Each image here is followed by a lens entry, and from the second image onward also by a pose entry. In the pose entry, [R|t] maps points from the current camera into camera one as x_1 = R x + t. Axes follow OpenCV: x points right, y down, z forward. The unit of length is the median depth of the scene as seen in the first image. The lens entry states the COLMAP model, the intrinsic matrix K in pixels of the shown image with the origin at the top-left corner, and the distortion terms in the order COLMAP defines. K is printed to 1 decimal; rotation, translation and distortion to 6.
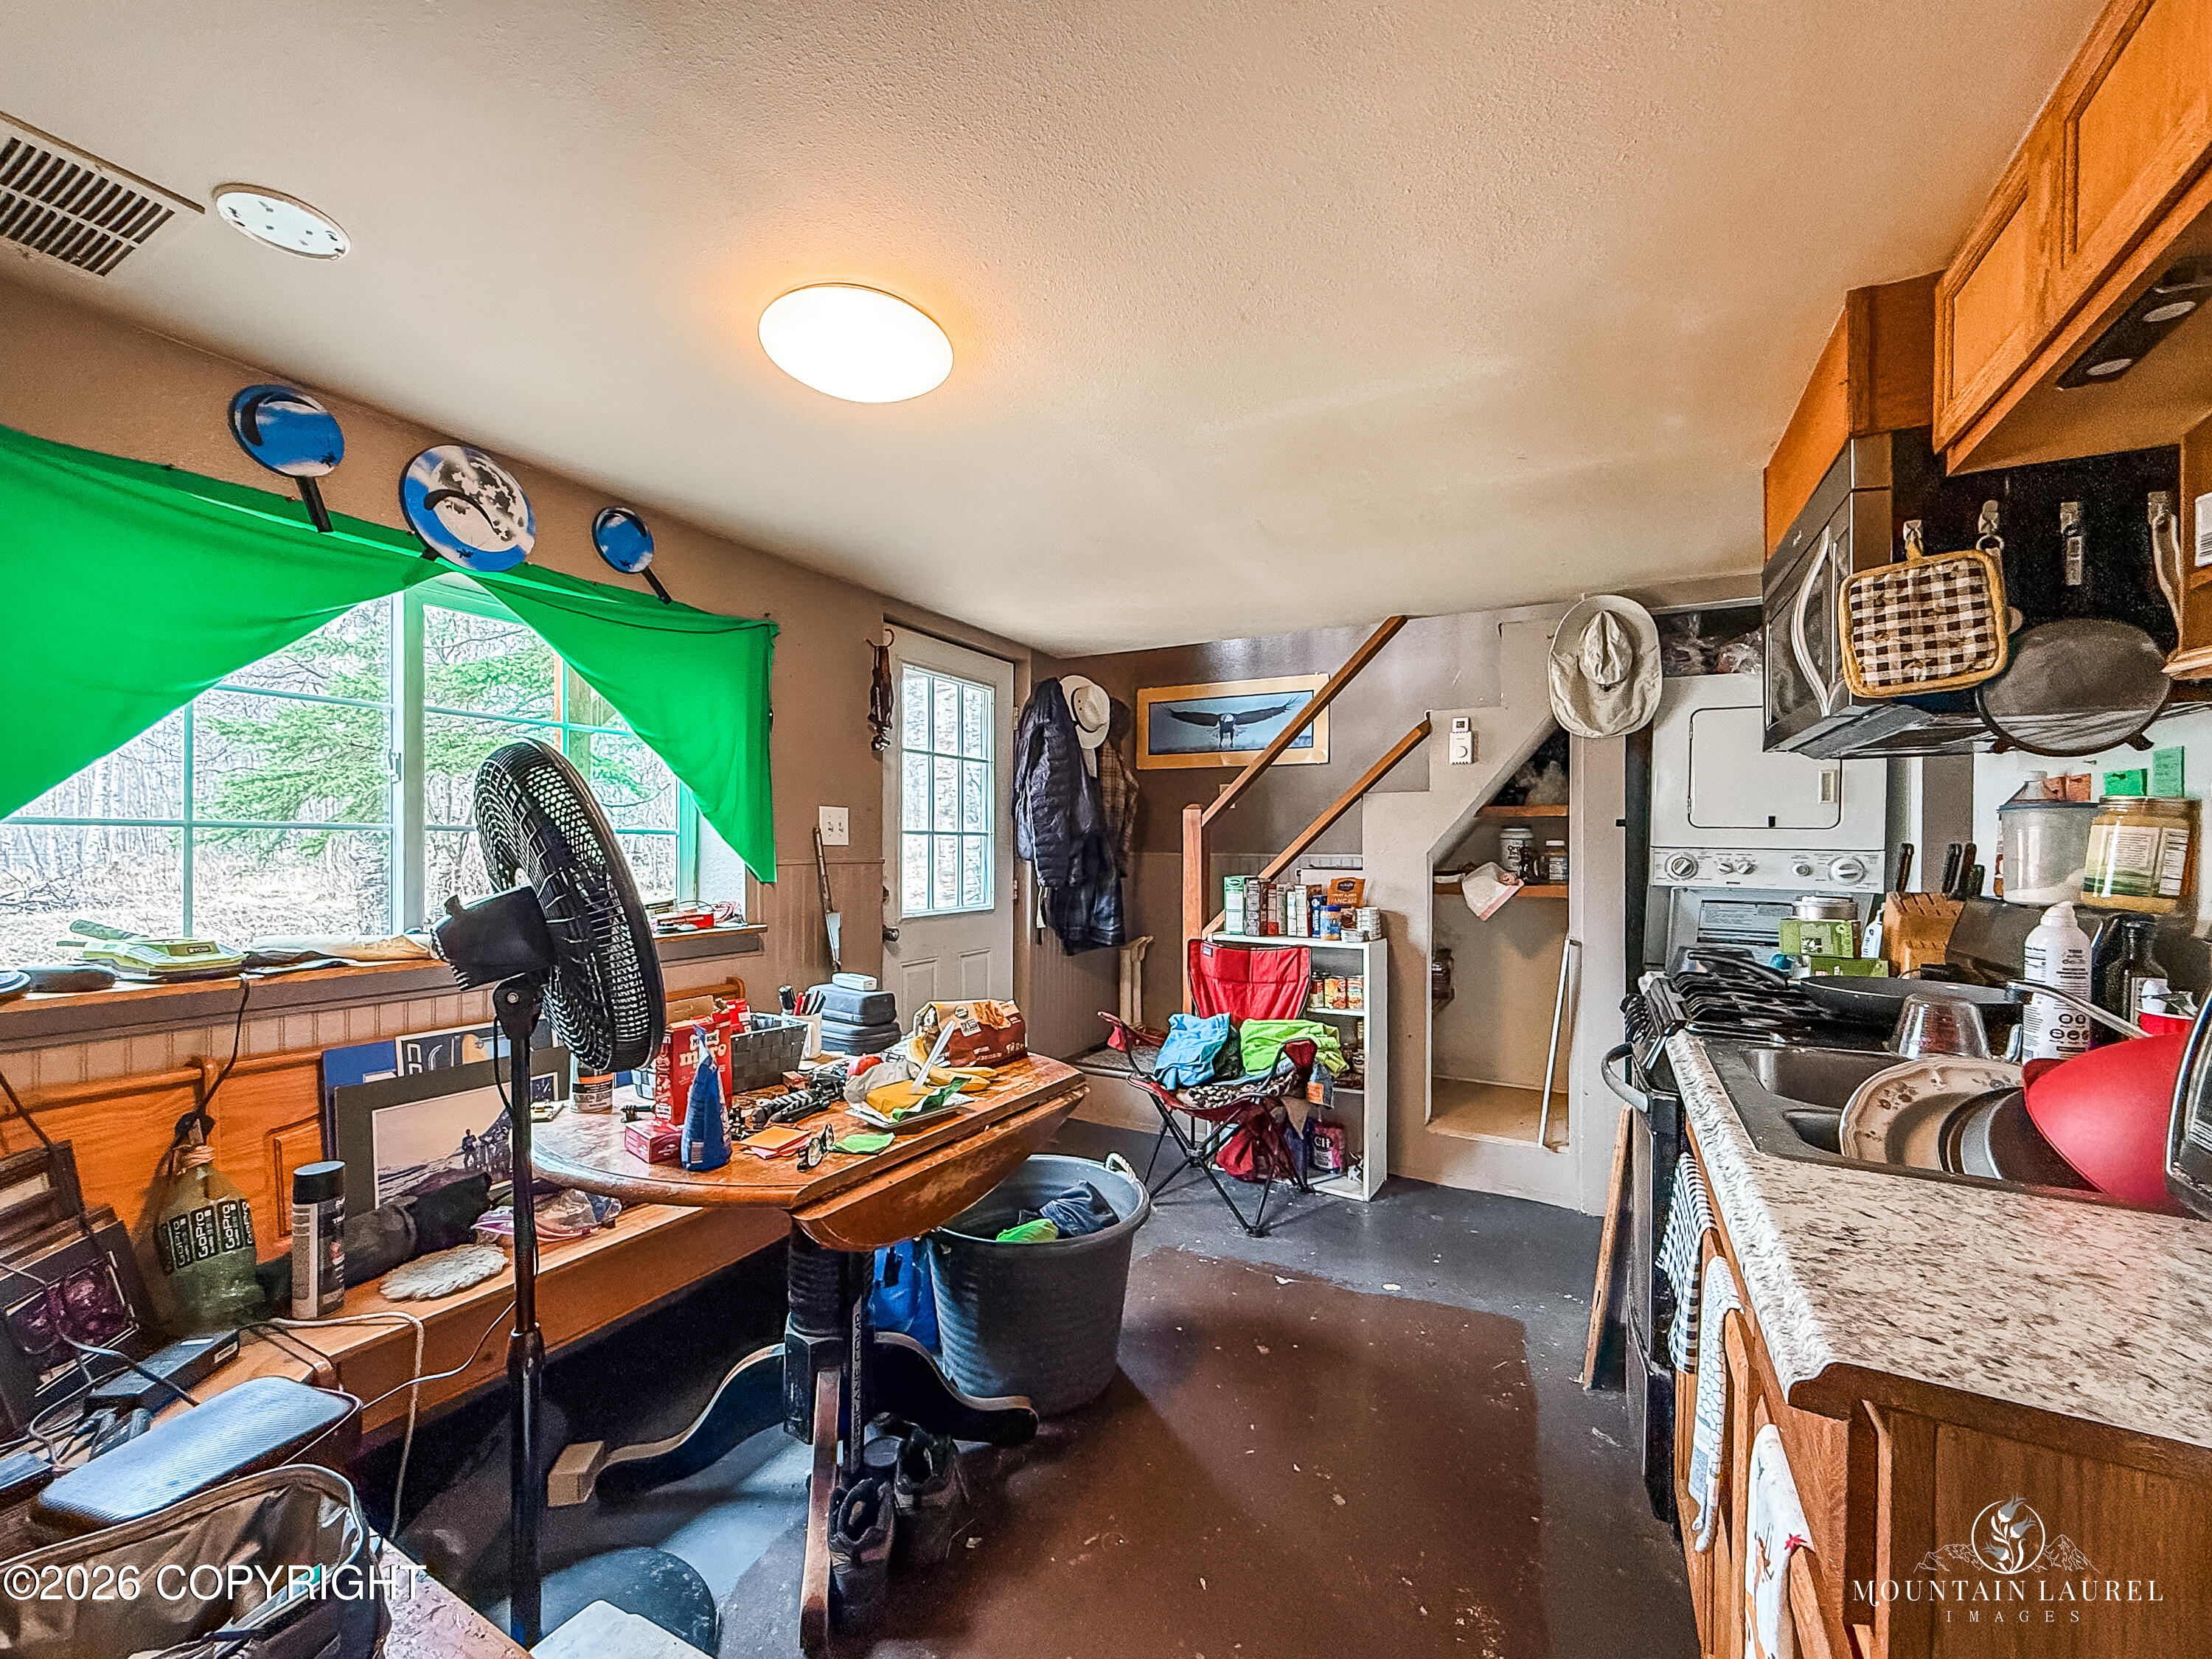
lens RADIAL K [[902.2, 0, 1106.0], [0, 902.2, 829.5], [0, 0, 1]] dist [-0.000145, -0.000023]
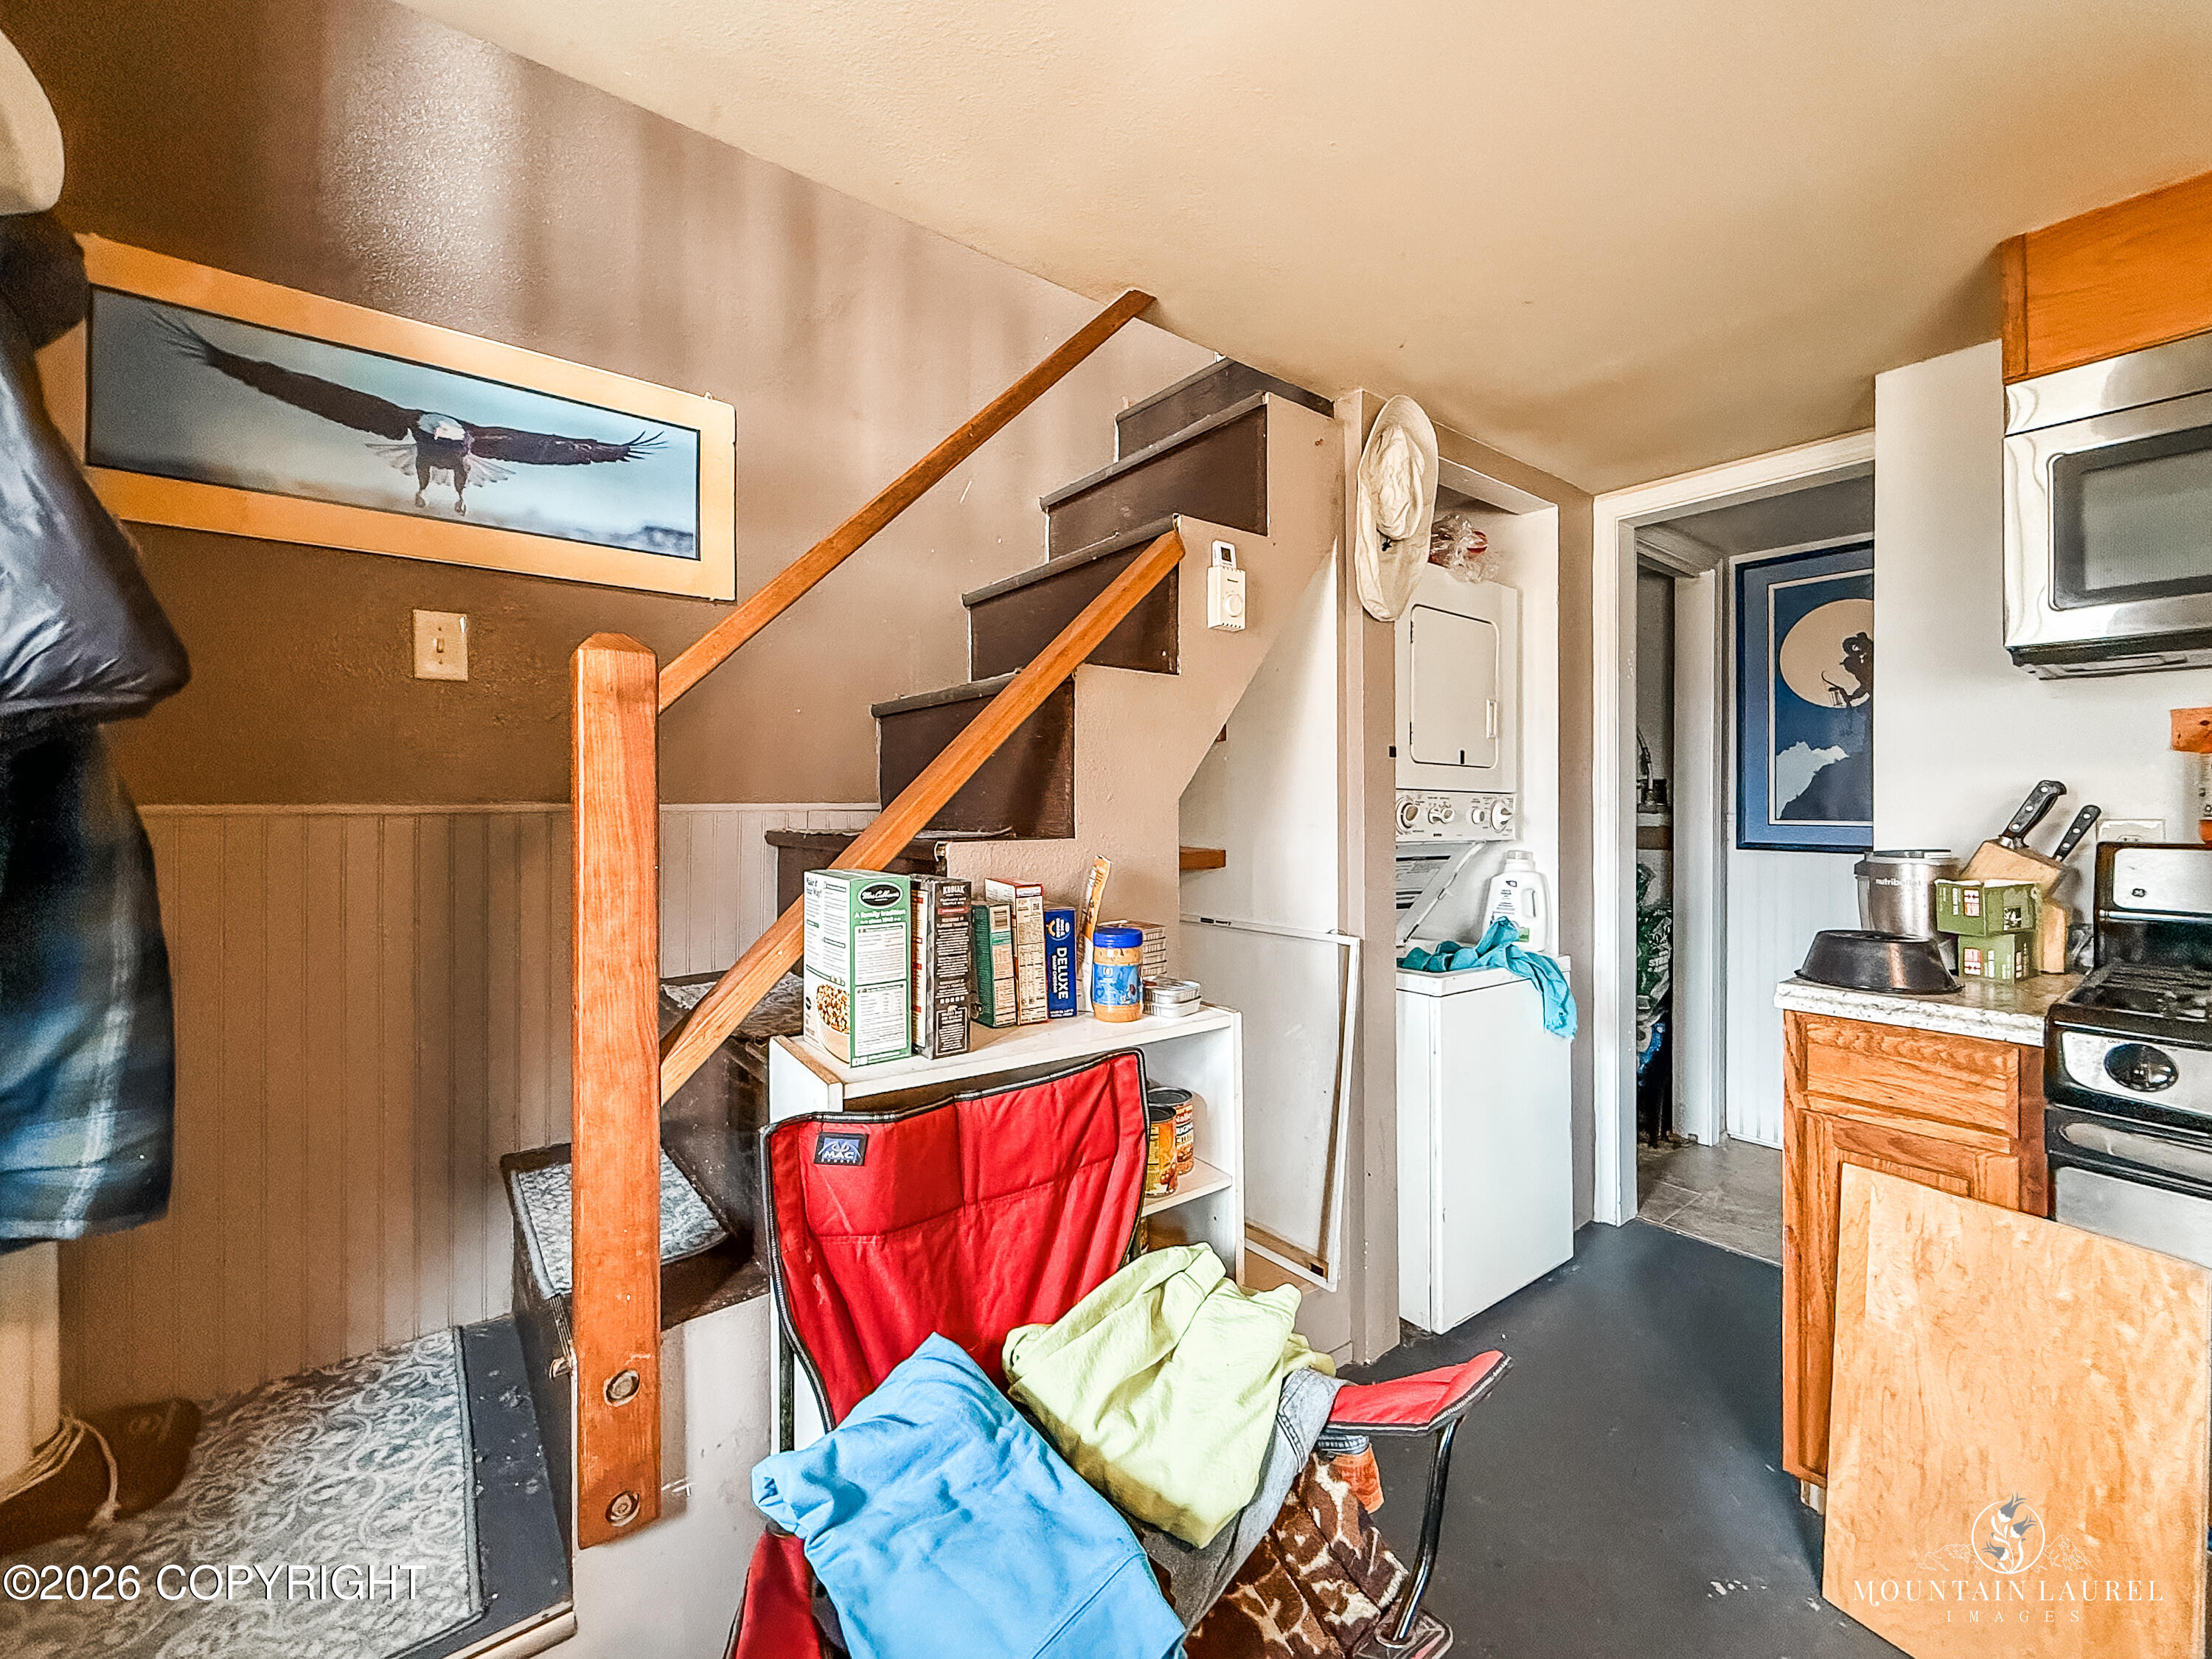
lens RADIAL K [[897.4, 0, 1102.3], [0, 897.4, 795.1], [0, 0, 1]] dist [0.001617, 0.000478]
pose [[0.410771, 0.001341, 0.911738, -0.111518], [-0.015811, 0.999859, 0.005653, 0.021917], [-0.911602, -0.016737, 0.410734, 0.829826]]
